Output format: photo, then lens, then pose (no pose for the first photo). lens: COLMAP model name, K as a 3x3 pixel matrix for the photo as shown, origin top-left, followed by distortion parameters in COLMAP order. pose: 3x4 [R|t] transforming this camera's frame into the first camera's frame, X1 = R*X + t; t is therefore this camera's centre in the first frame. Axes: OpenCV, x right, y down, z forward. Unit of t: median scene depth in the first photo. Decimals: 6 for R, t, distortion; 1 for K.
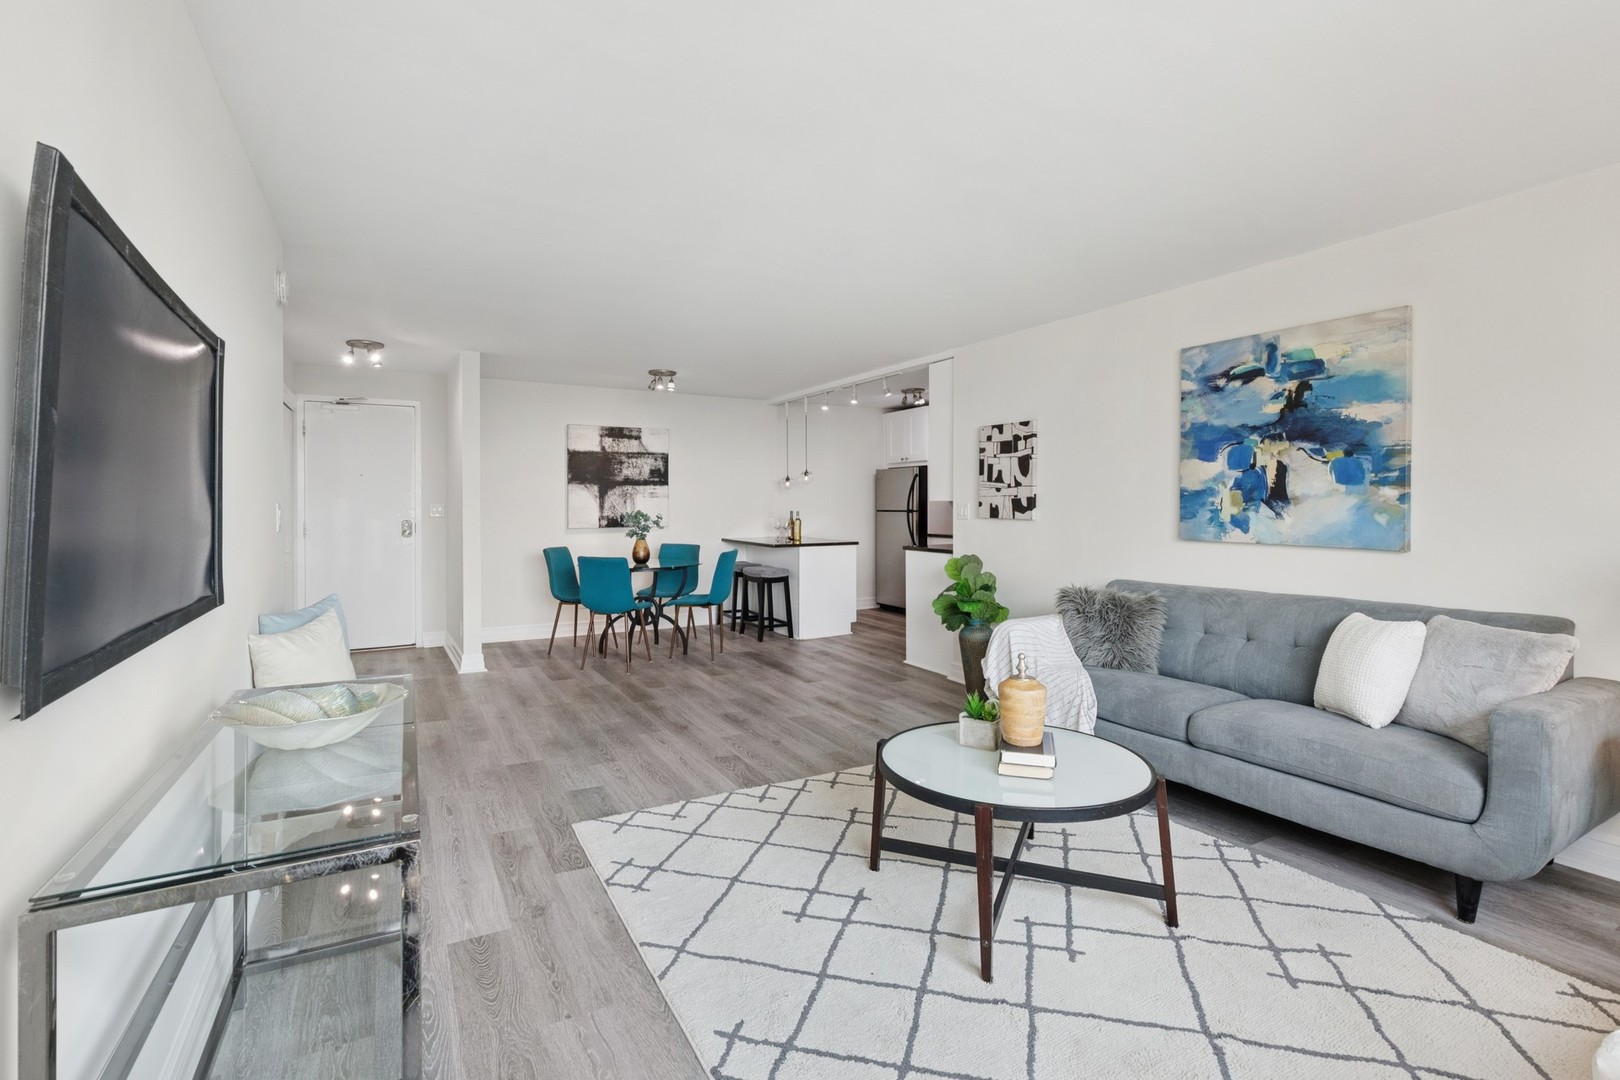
lens RADIAL K [[736.3, 0, 814.2], [0, 736.3, 514.8], [0, 0, 1]] dist [0.003416, -0.000633]
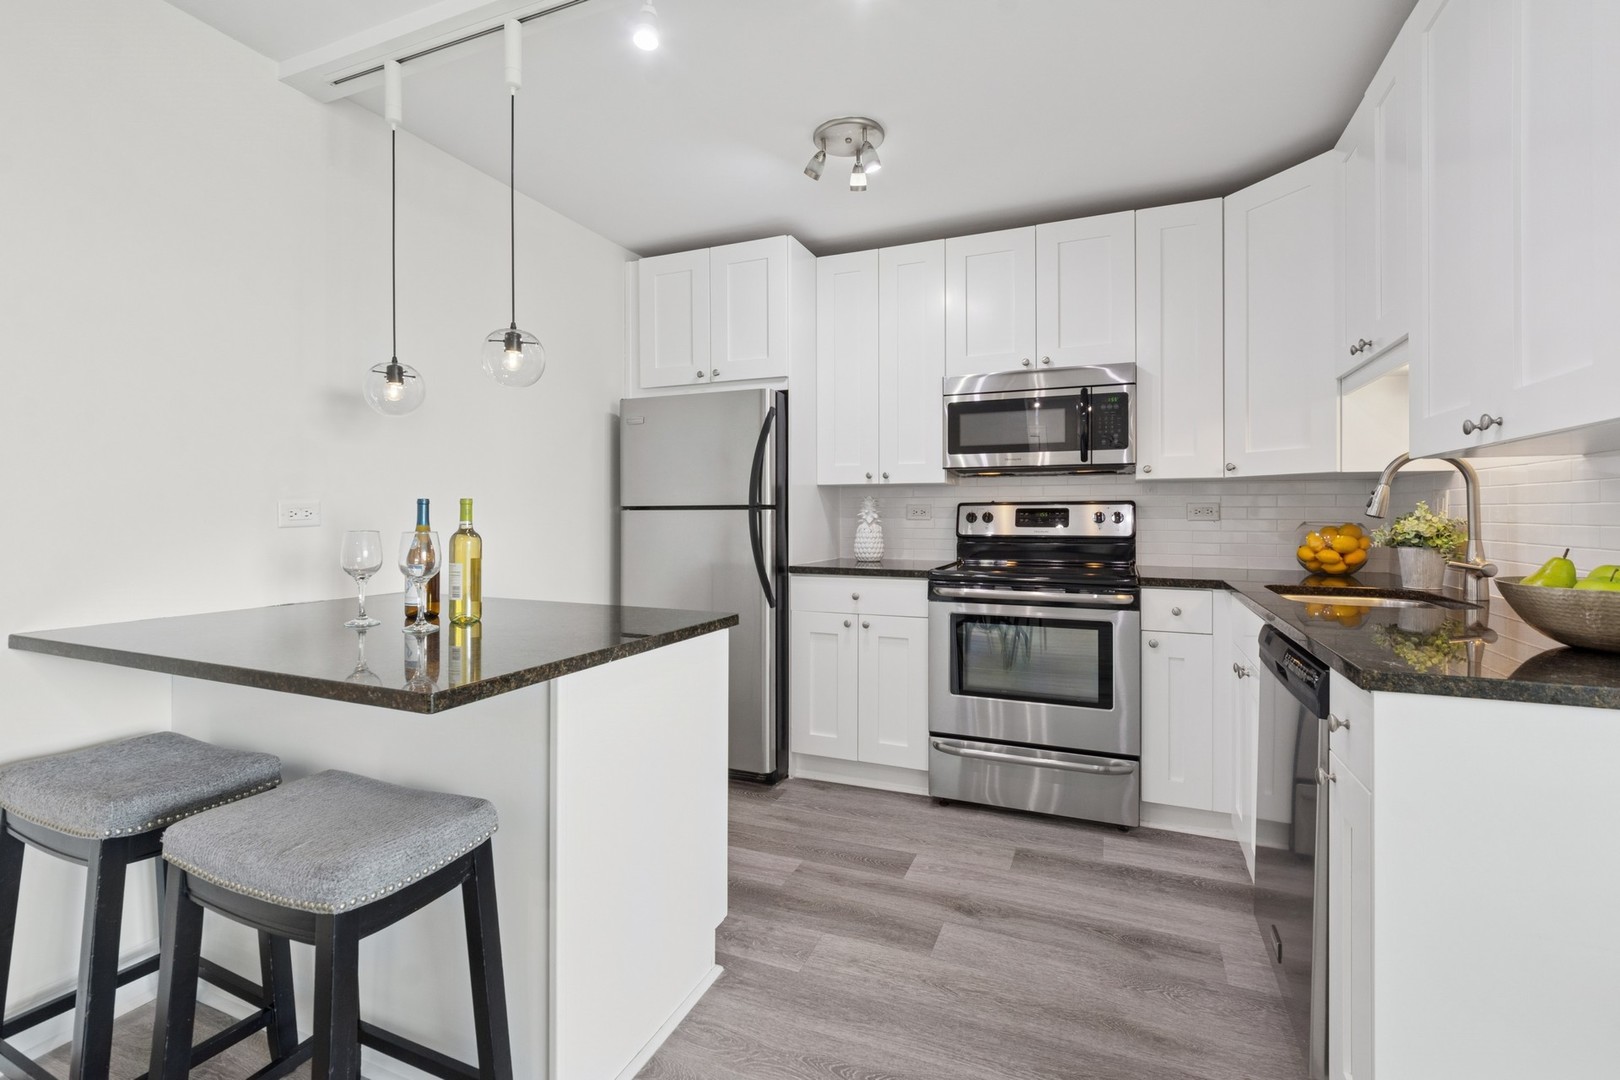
lens RADIAL K [[736.3, 0, 814.2], [0, 736.3, 514.8], [0, 0, 1]] dist [0.003416, -0.000633]
pose [[0.794096, 0.002902, 0.607785, -0.116582], [0.005732, 0.999908, -0.012263, 0.005685], [-0.607765, 0.013222, 0.794007, 1.123135]]
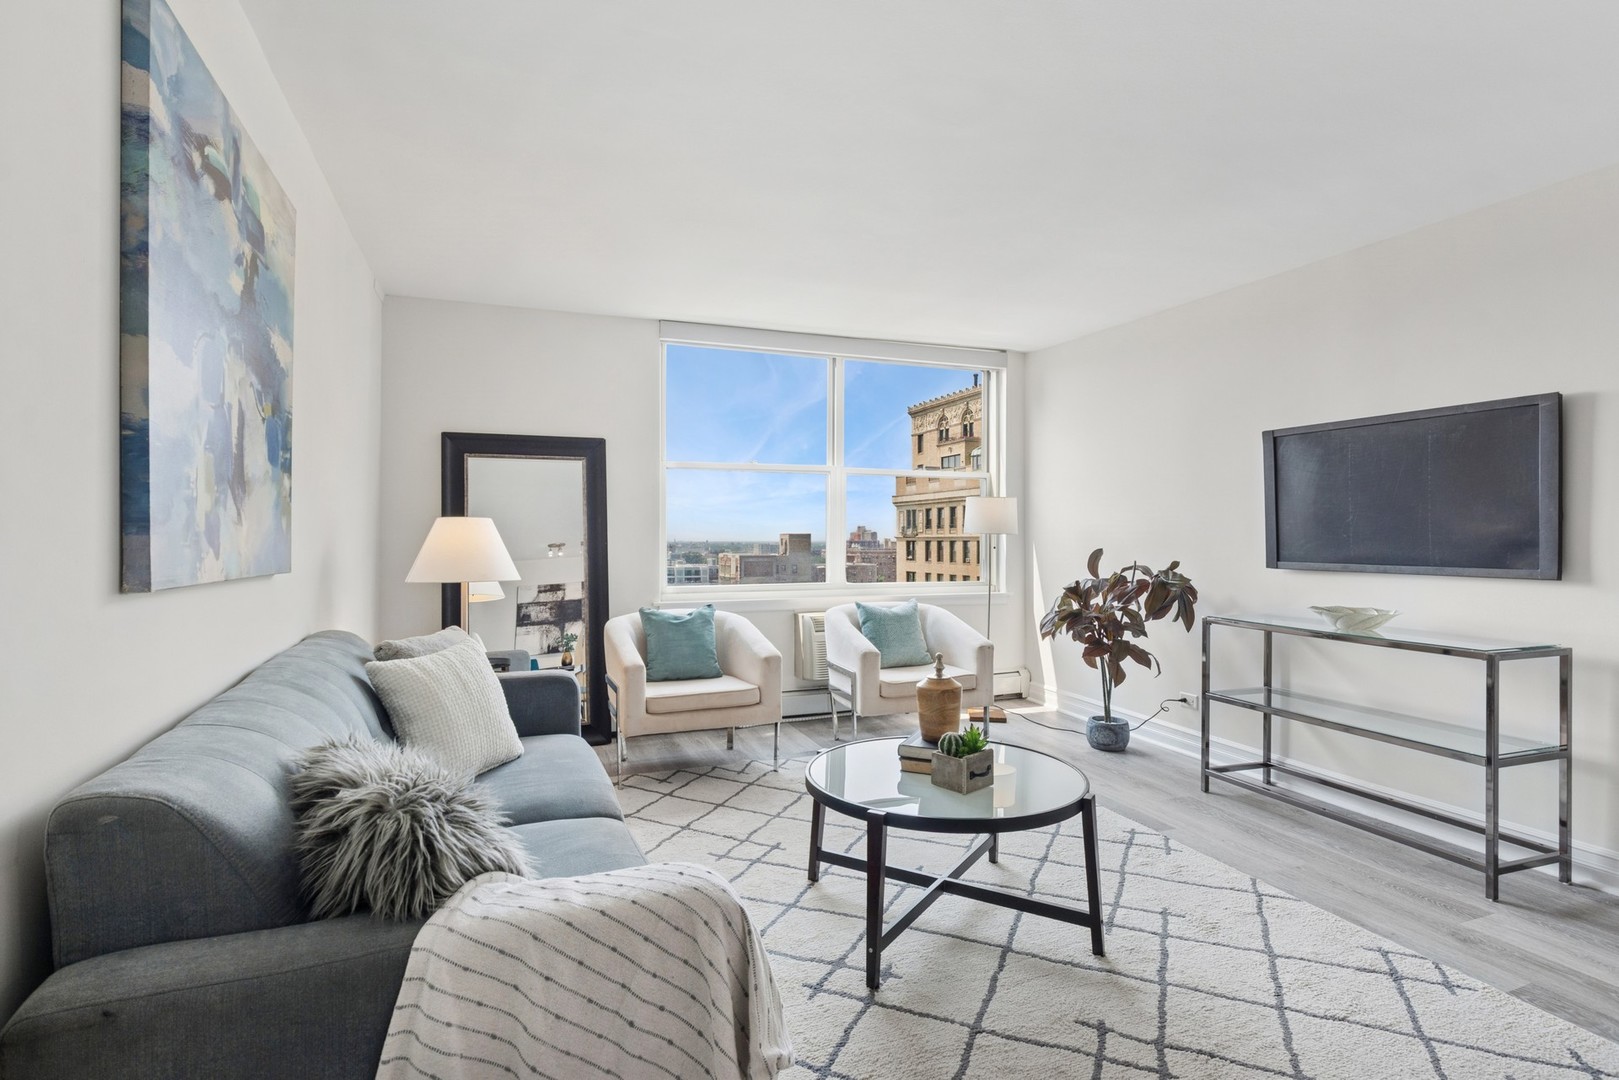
lens RADIAL K [[814.2, 0, 807.1], [0, 814.2, 534.3], [0, 0, 1]] dist [-0.004963, -0.001028]
pose [[-0.987729, 0.002313, 0.156159, 0.133246], [0.003723, 0.999955, 0.008736, 0.006126], [-0.156132, 0.009210, -0.987693, 0.996619]]
